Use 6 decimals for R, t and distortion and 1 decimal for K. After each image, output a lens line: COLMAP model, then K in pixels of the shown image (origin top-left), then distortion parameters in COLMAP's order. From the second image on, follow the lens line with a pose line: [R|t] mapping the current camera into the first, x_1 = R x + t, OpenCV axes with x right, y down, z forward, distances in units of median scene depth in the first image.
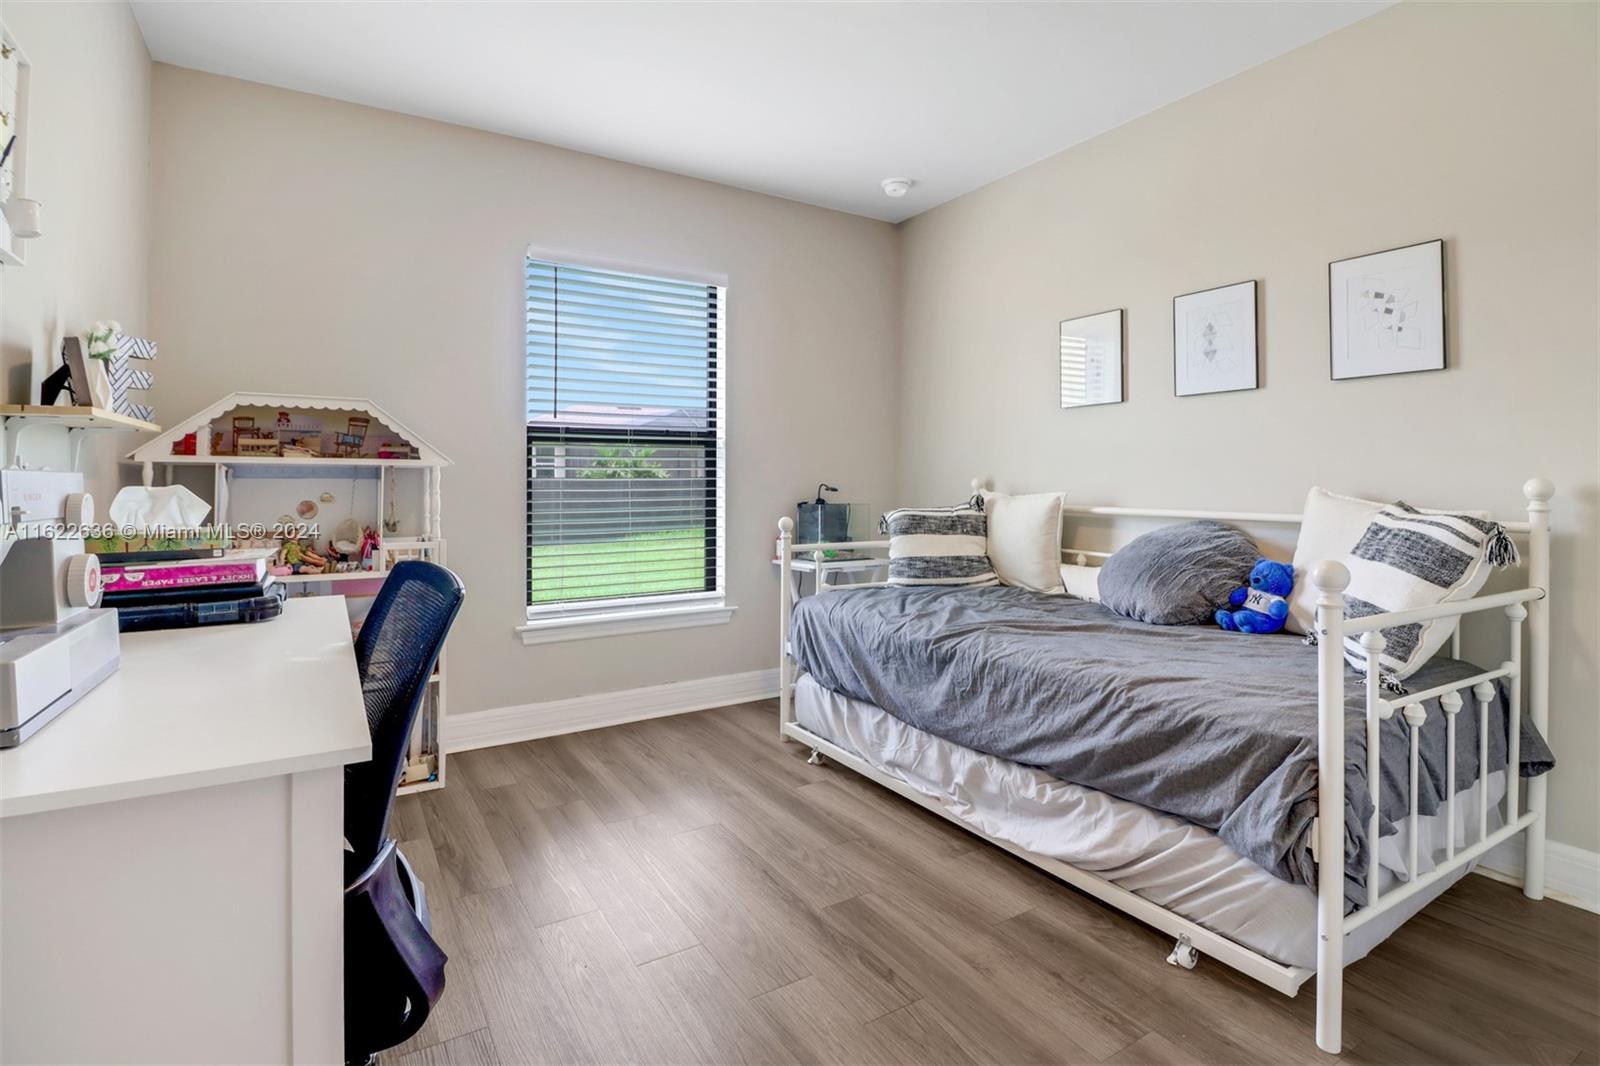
lens RADIAL K [[759.0, 0, 797.6], [0, 759.0, 504.1], [0, 0, 1]] dist [0.000977, 0.000422]
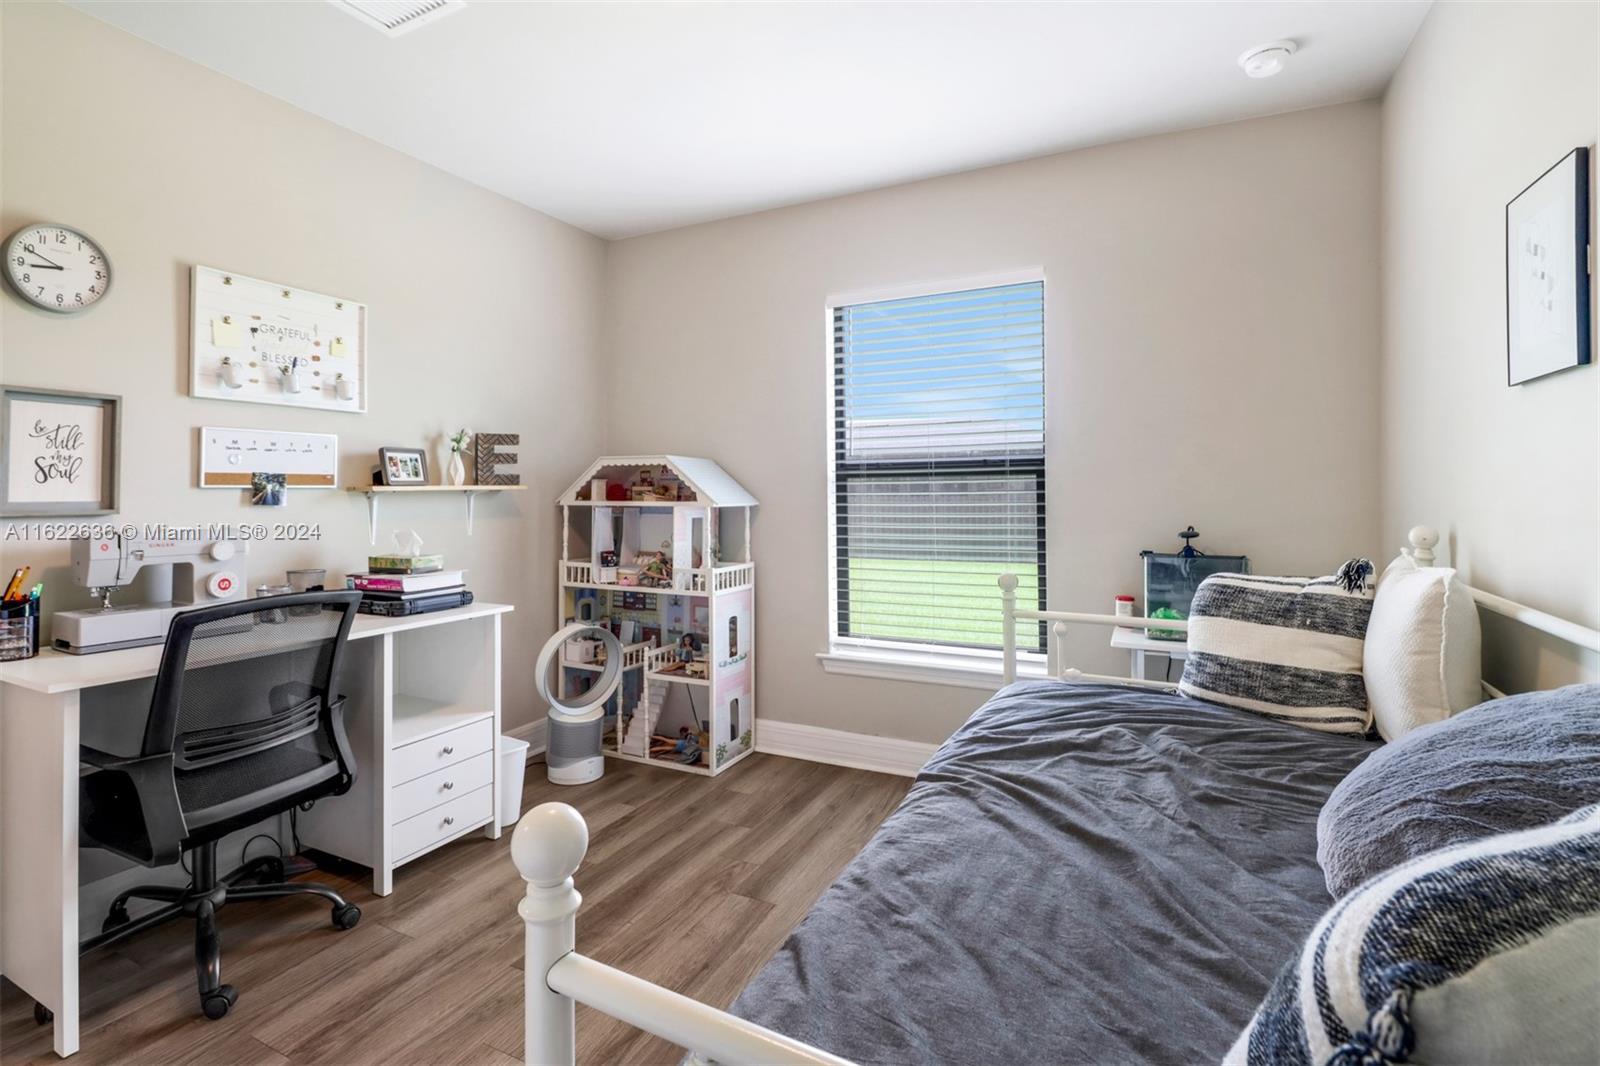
lens RADIAL K [[769.4, 0, 801.6], [0, 769.4, 488.5], [0, 0, 1]] dist [-0.000940, -0.019258]
pose [[0.530223, -0.005095, -0.847843, 0.513994], [-0.018669, 0.999669, -0.017683, -0.048389], [0.847653, 0.025204, 0.529953, 0.383414]]
